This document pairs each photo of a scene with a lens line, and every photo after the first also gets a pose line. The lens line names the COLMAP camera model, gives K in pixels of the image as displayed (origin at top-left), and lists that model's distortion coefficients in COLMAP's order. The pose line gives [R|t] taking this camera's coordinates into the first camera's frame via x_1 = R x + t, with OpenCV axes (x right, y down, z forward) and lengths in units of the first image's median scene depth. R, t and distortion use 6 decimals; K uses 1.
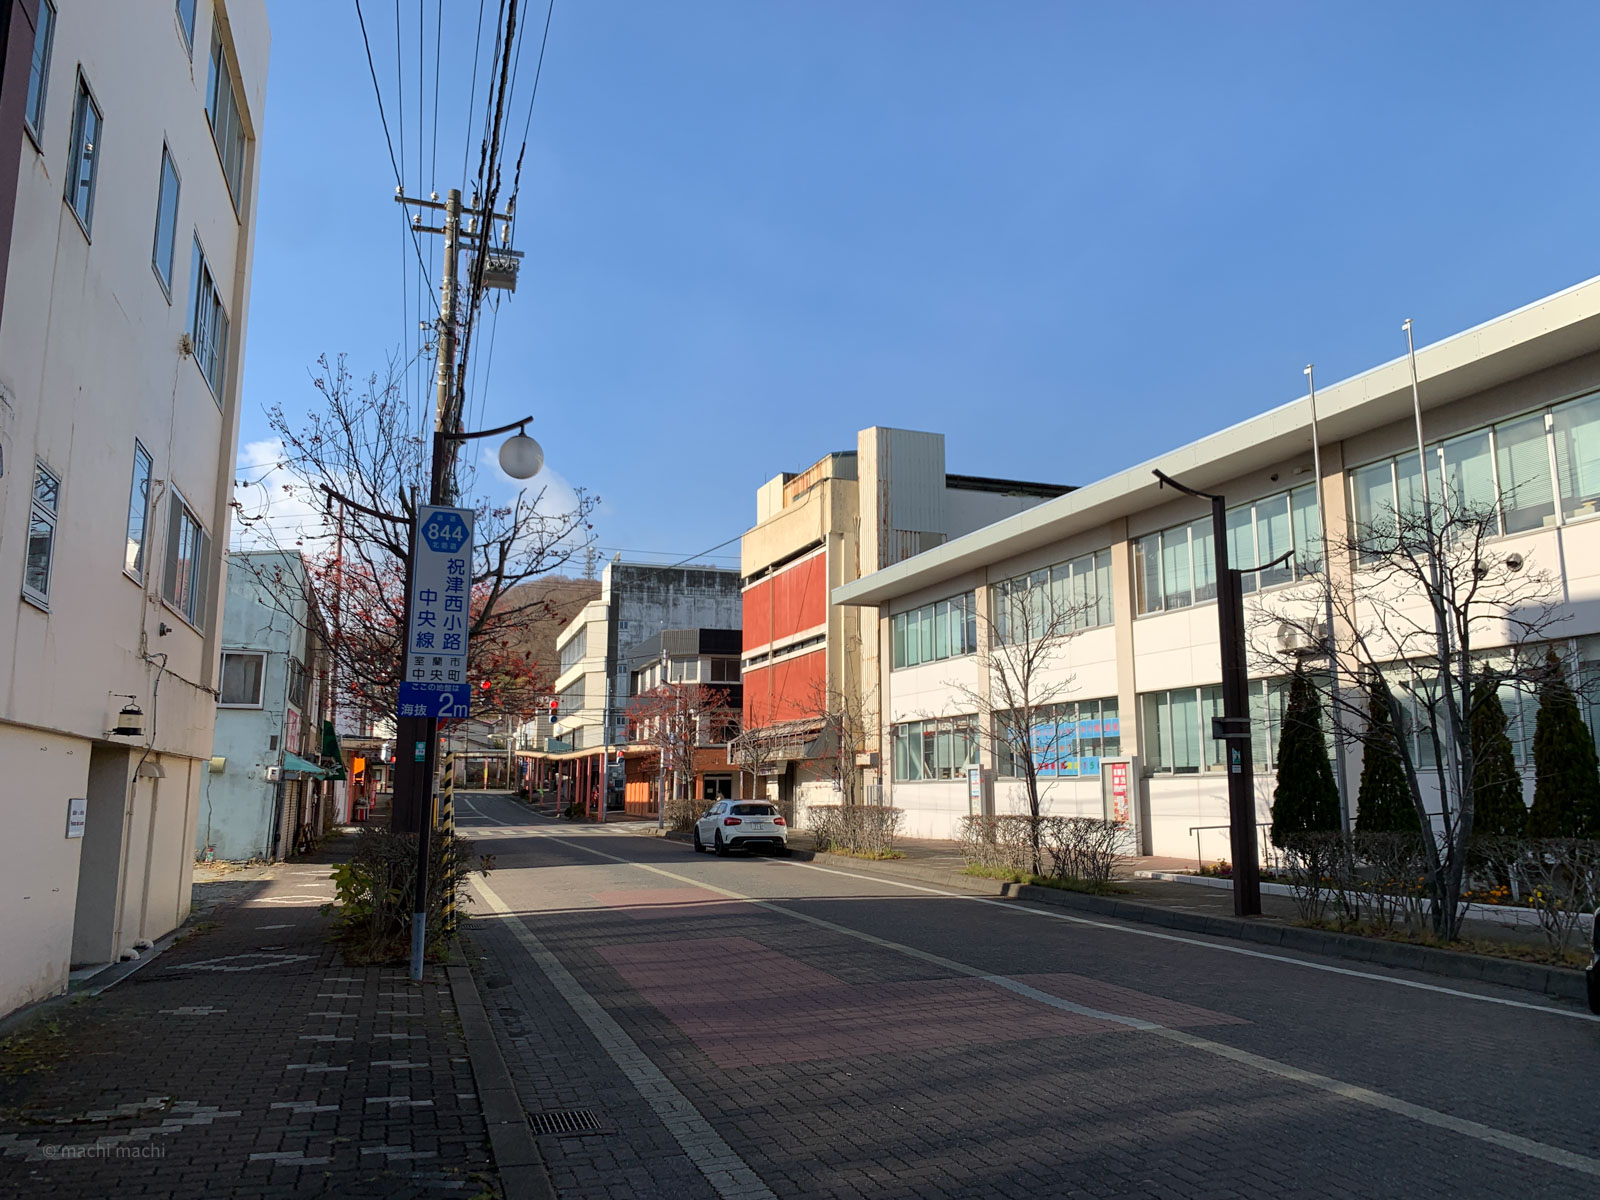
lens RADIAL K [[1195.1, 0, 807.1], [0, 1195.1, 594.9], [0, 0, 1]] dist [-0.009333, -0.010272]
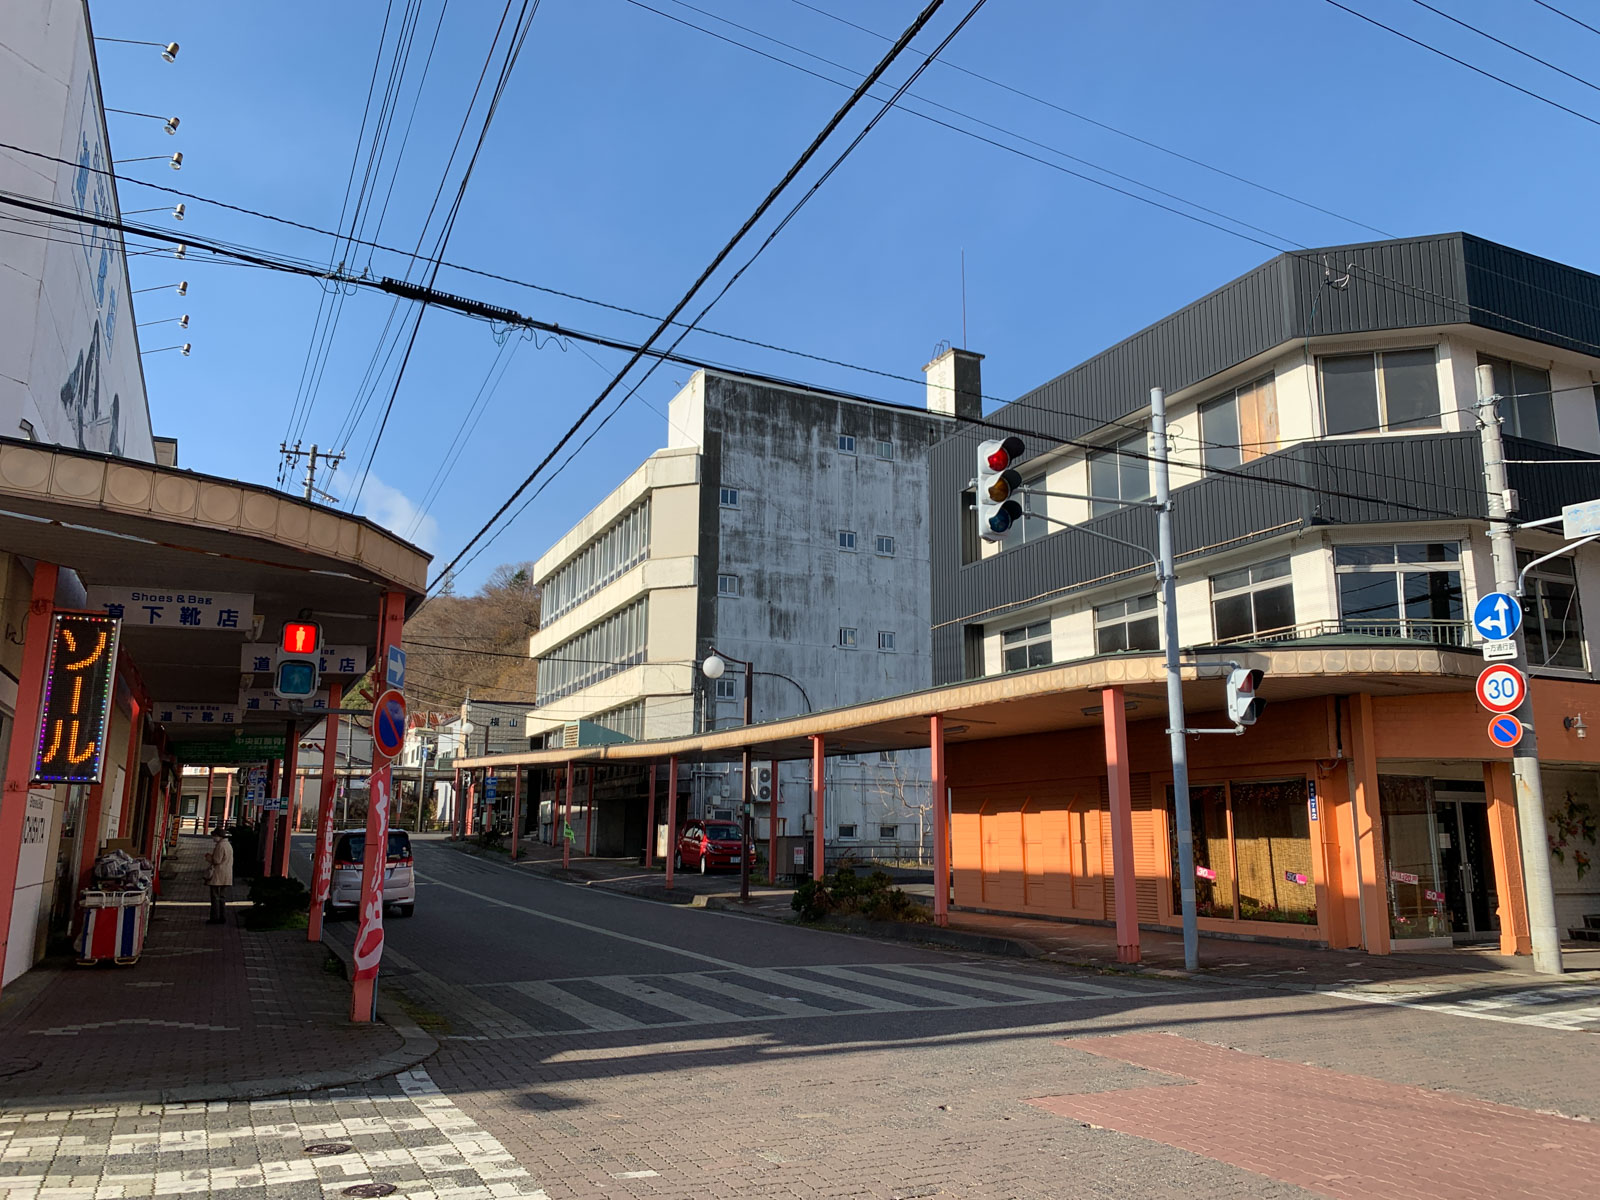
lens RADIAL K [[1195.1, 0, 823.1], [0, 1195.1, 564.4], [0, 0, 1]] dist [-0.009333, -0.010272]
pose [[0.990327, 0.032353, 0.134930, -0.179057], [-0.023798, 0.997631, -0.064545, 0.083602], [-0.136699, 0.060710, 0.988751, 0.503596]]
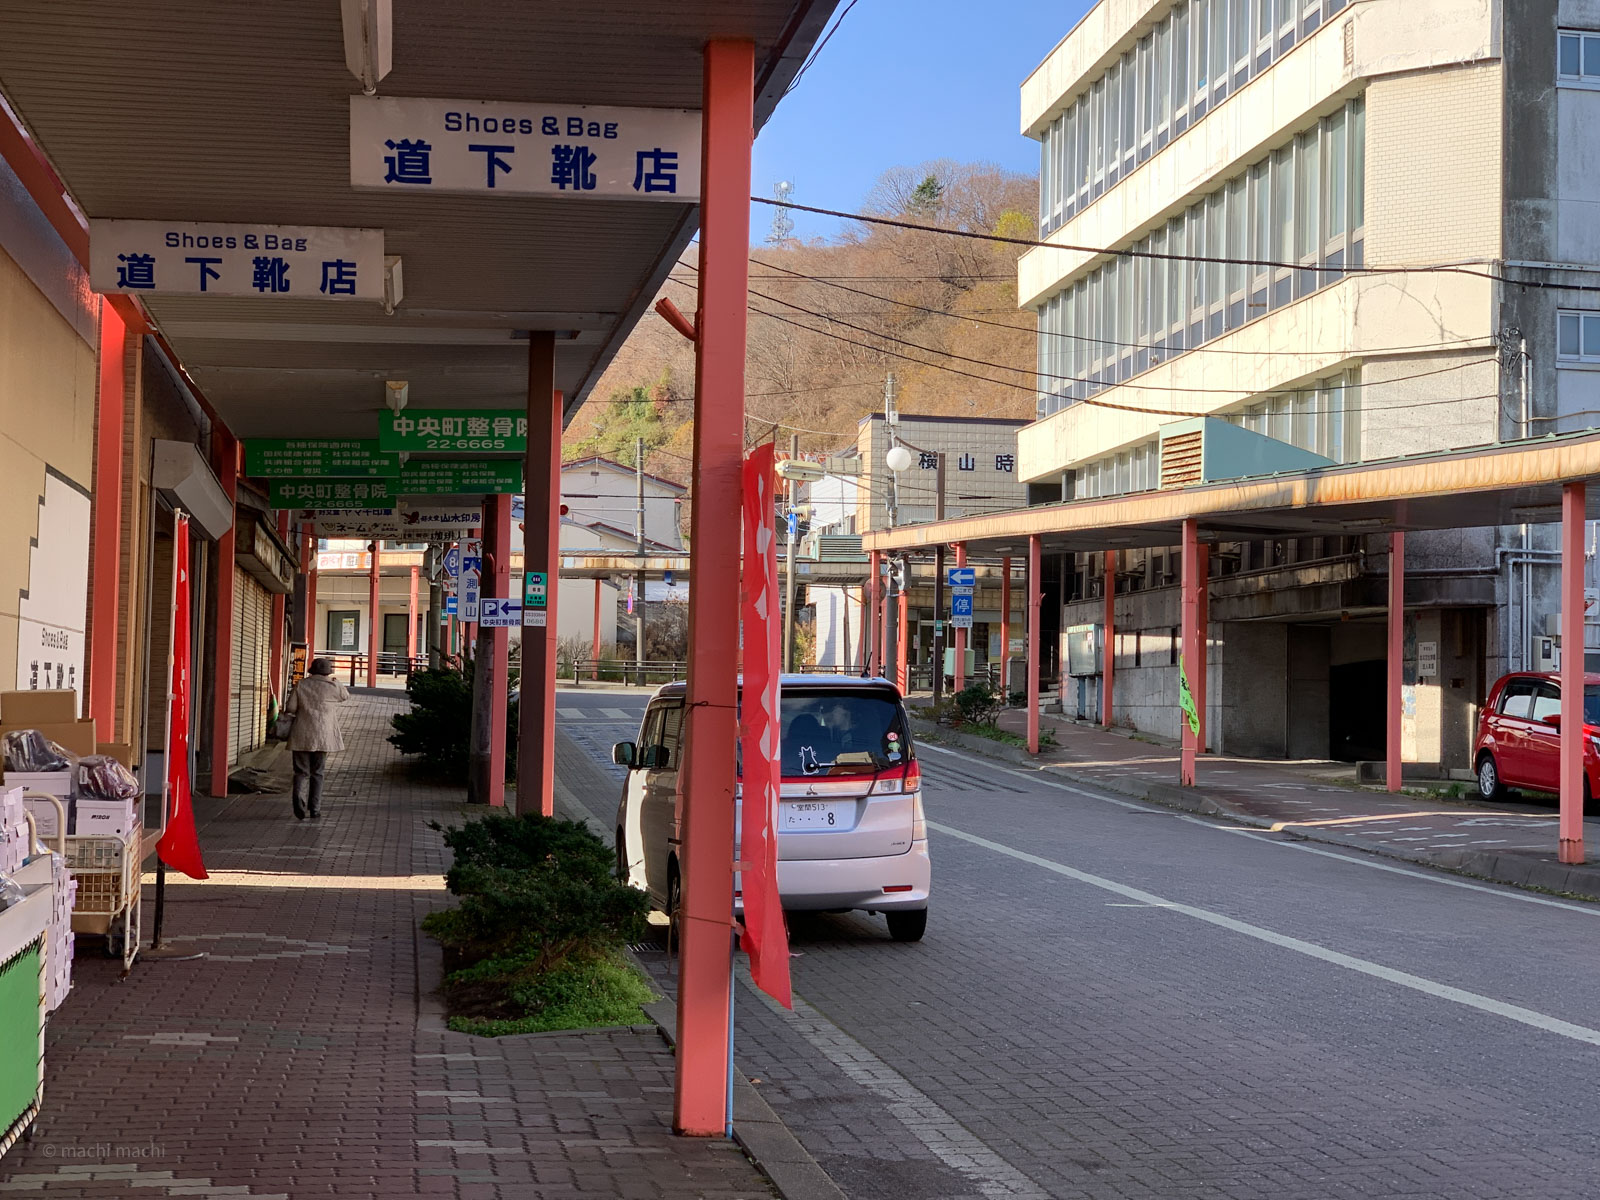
lens RADIAL K [[2390.0, 0, 801.7], [0, 2390.0, 598.7], [0, 0, 1]] dist [0.174664, 0.000000]
pose [[0.987153, 0.016208, -0.158951, -0.207760], [0.002613, 0.993070, 0.117493, 0.099052], [0.159754, -0.116399, 0.980270, 0.598428]]
